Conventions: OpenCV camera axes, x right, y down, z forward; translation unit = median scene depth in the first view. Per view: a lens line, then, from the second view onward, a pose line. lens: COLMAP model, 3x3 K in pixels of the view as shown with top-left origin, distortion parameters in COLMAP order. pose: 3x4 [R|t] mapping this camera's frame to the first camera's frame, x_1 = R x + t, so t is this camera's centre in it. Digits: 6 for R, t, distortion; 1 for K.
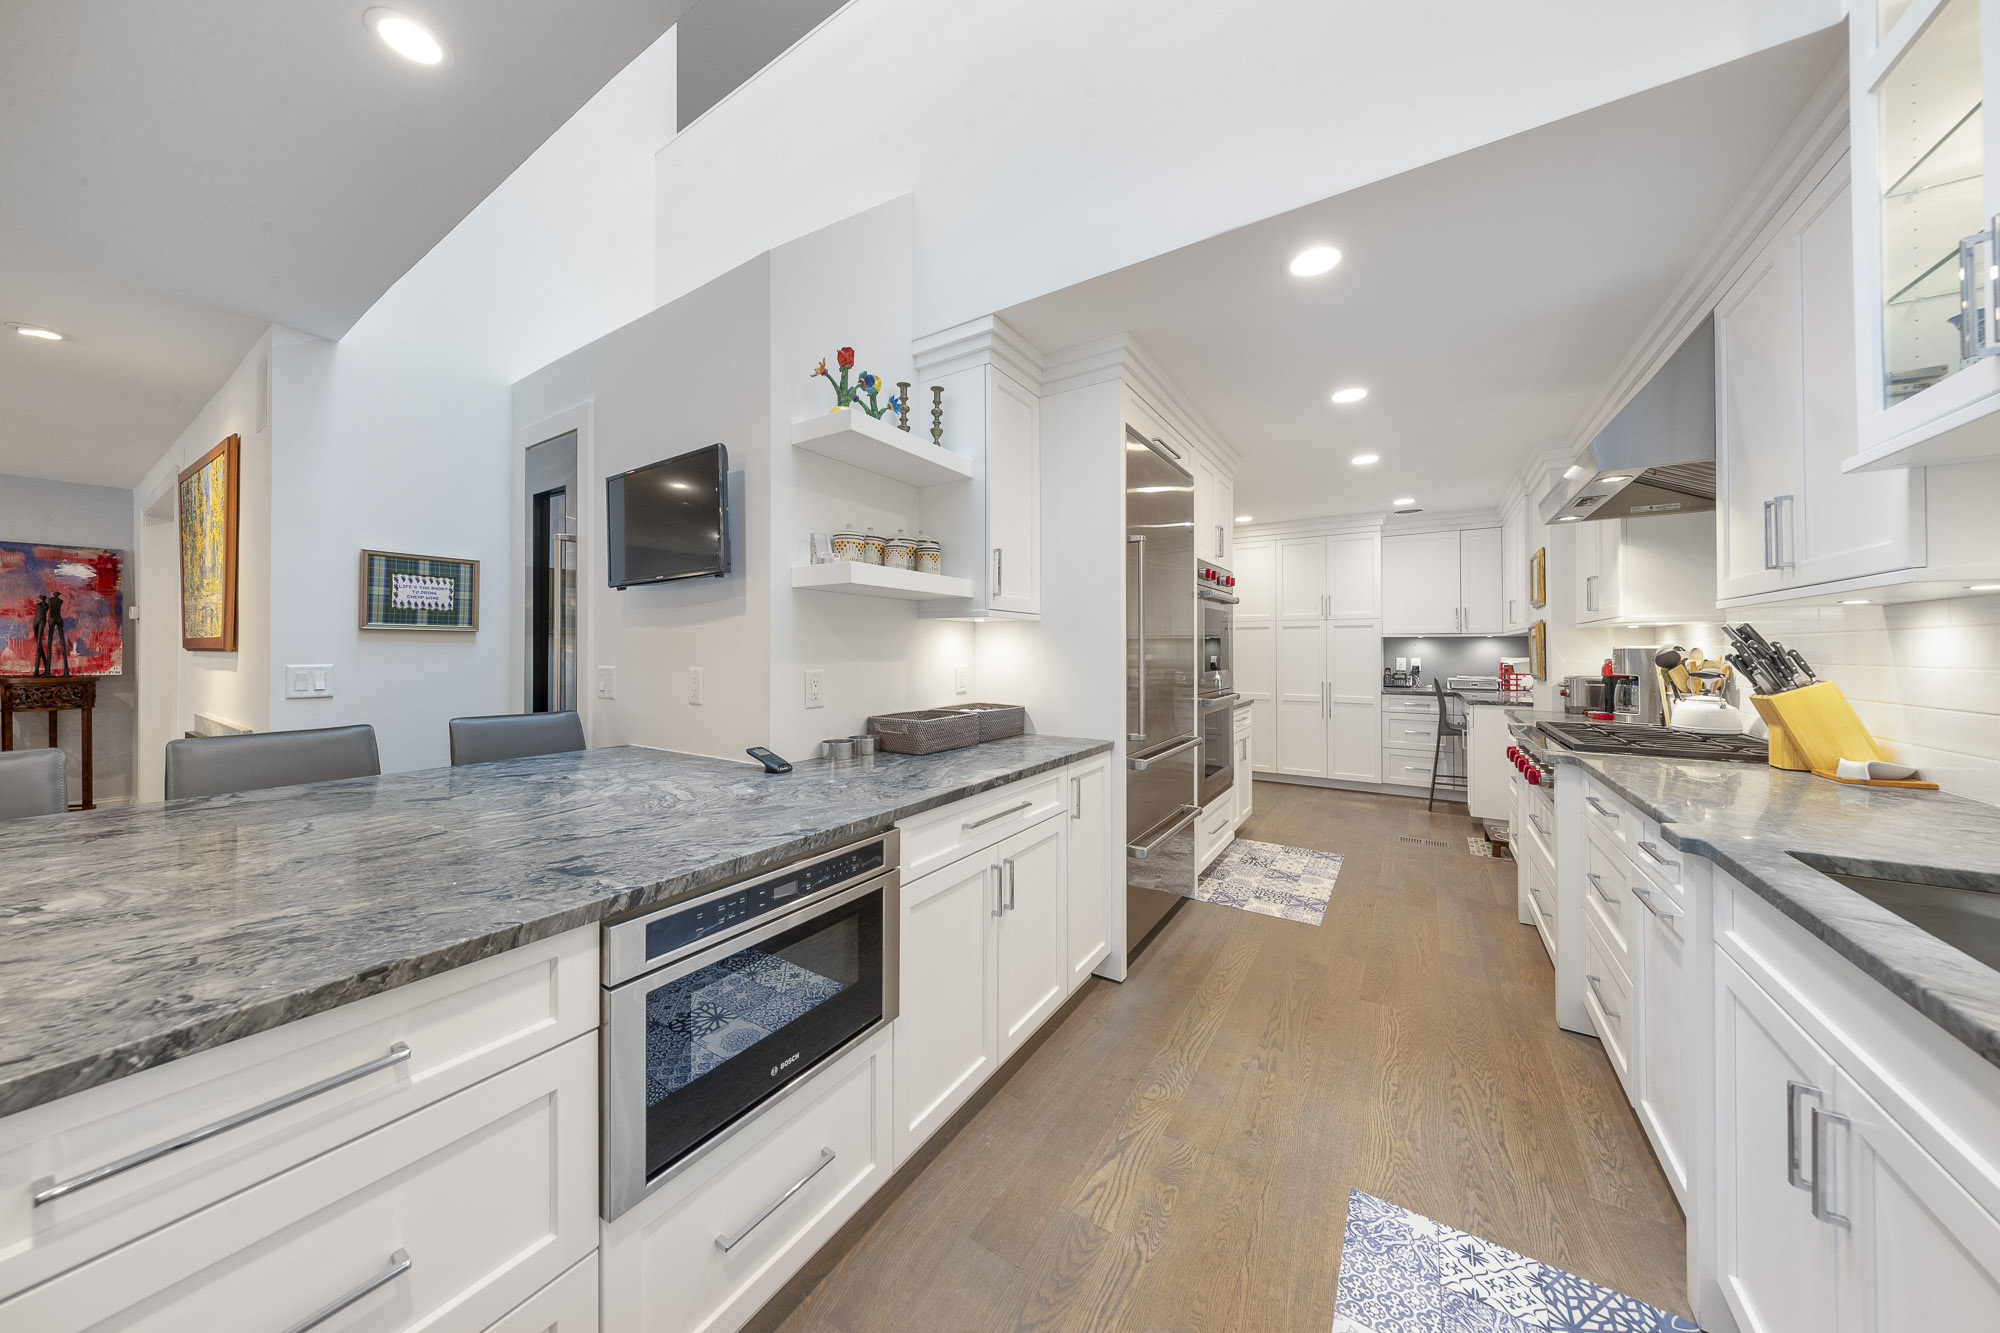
lens RADIAL K [[640.2, 0, 999.9], [0, 640.2, 644.3], [0, 0, 1]] dist [0.009630, -0.004641]
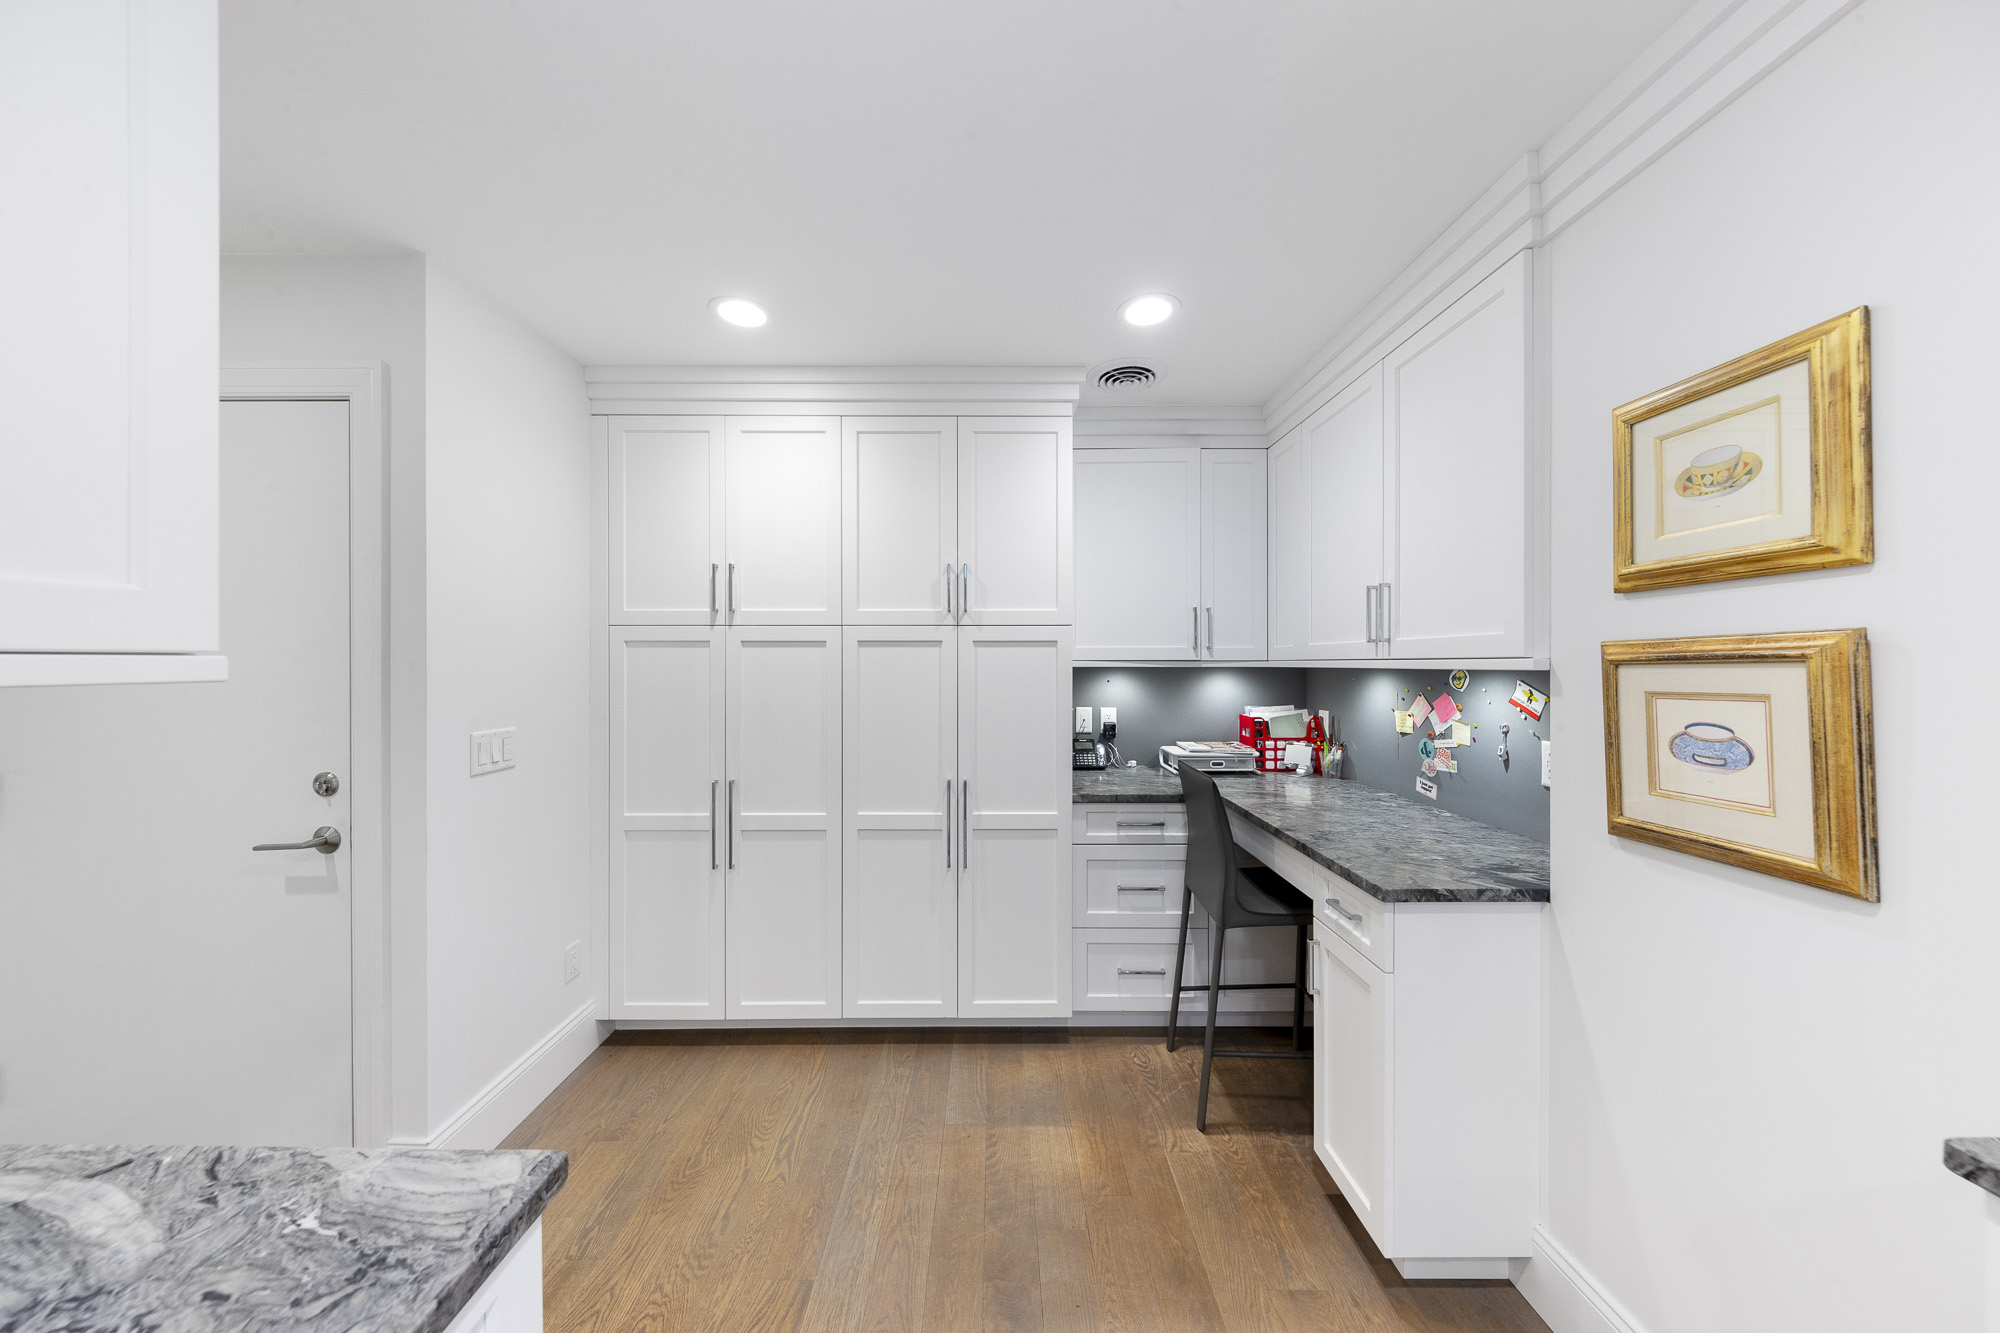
lens RADIAL K [[631.5, 0, 997.6], [0, 631.5, 664.0], [0, 0, 1]] dist [-0.000336, -0.000232]
pose [[0.837775, -0.002561, 0.546010, 0.514293], [-0.002582, 0.999959, 0.008652, -0.028872], [-0.546010, -0.008658, 0.837734, 1.073083]]
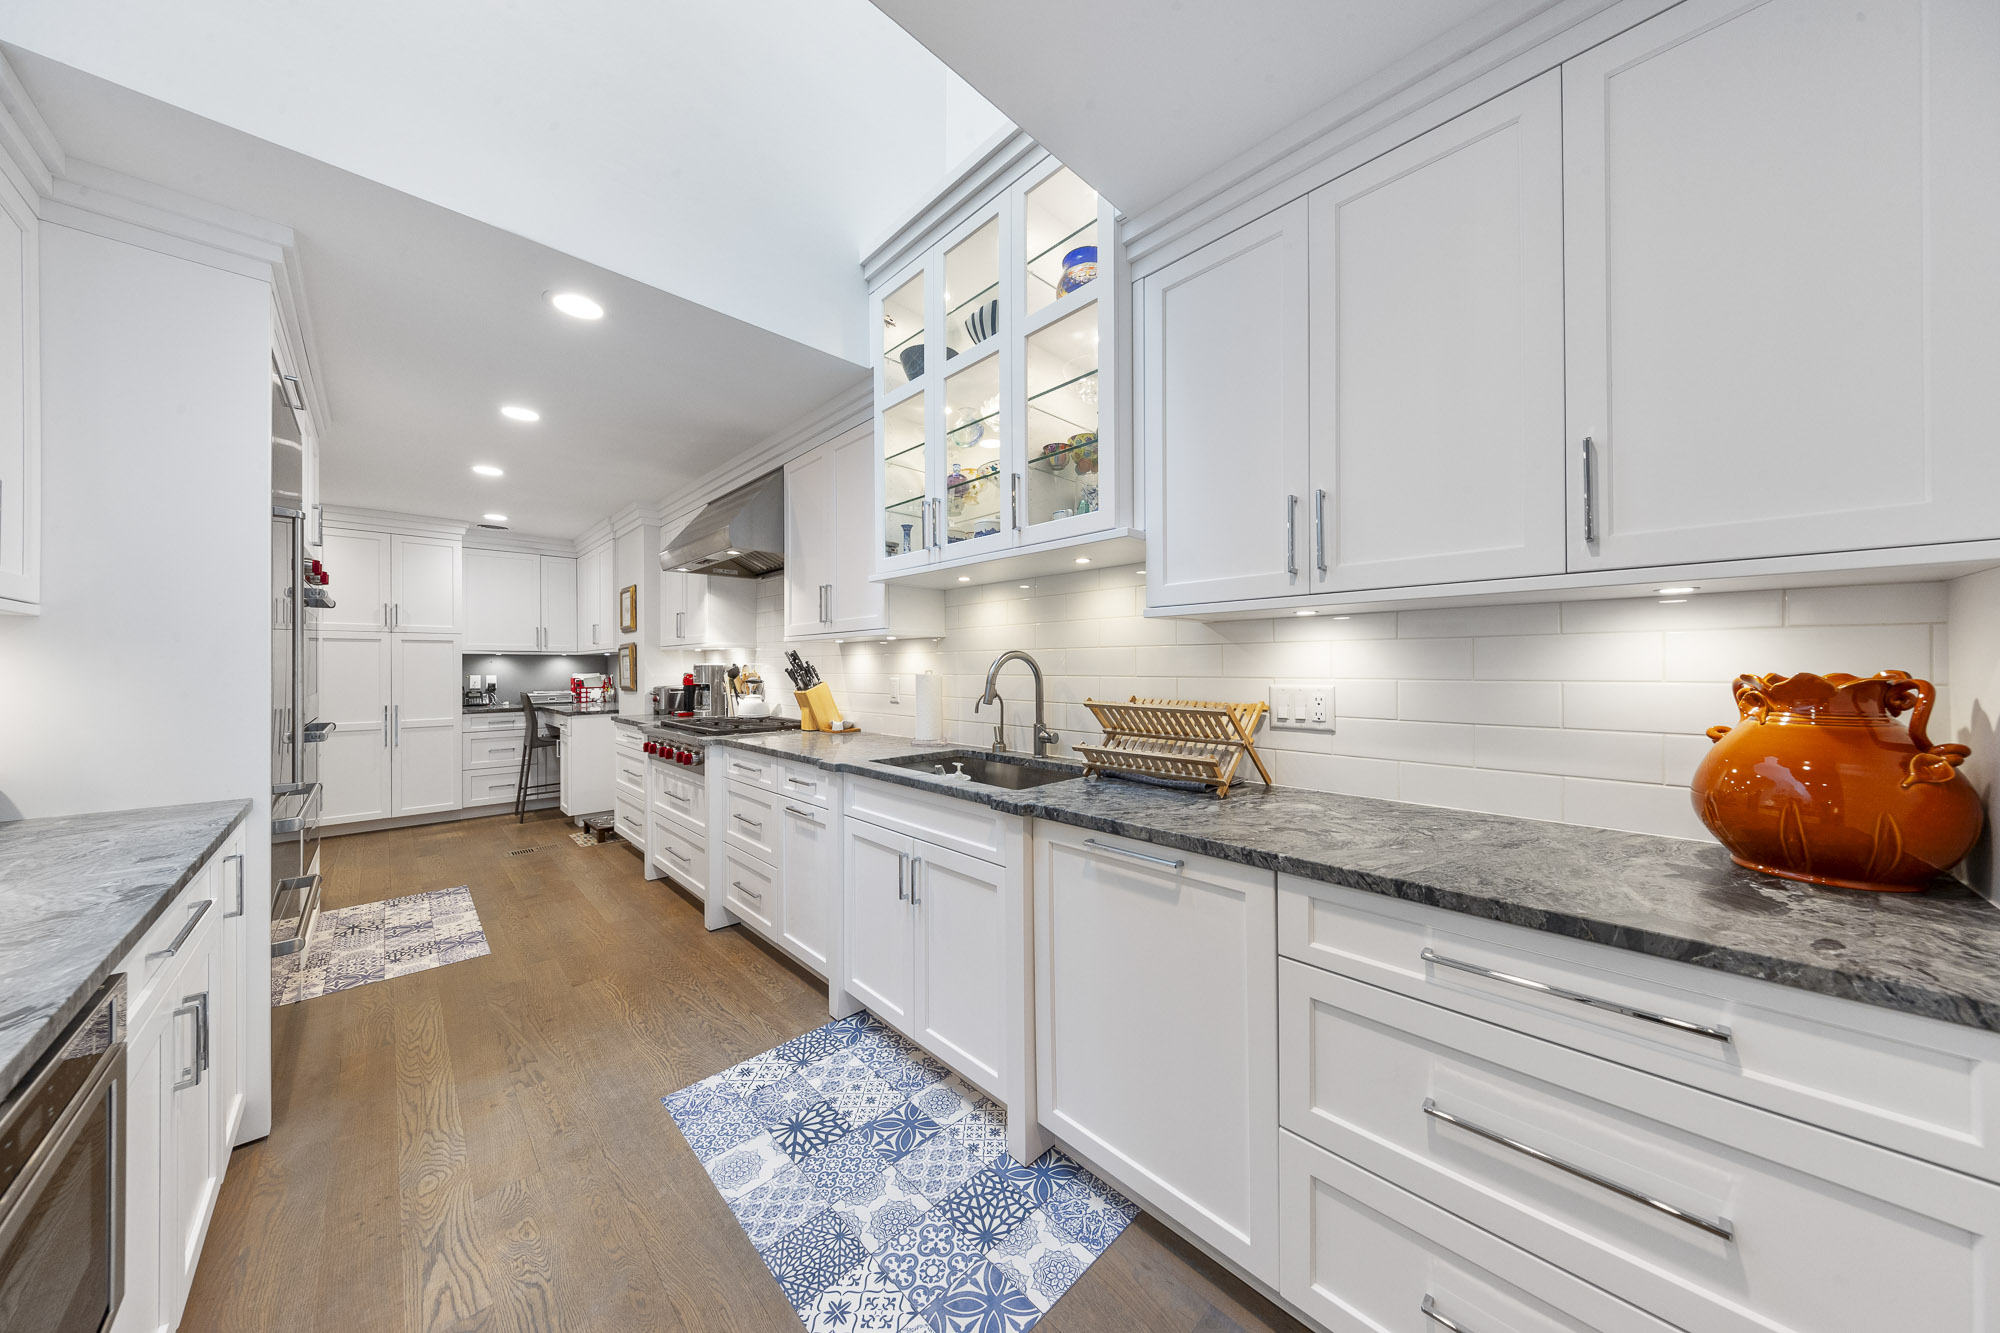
lens RADIAL K [[631.5, 0, 997.6], [0, 631.5, 664.0], [0, 0, 1]] dist [-0.000336, -0.000232]
pose [[0.224019, 0.001412, 0.974584, -0.211546], [-0.004311, 0.999991, -0.000458, 0.001527], [-0.974575, -0.004099, 0.224023, 0.040945]]
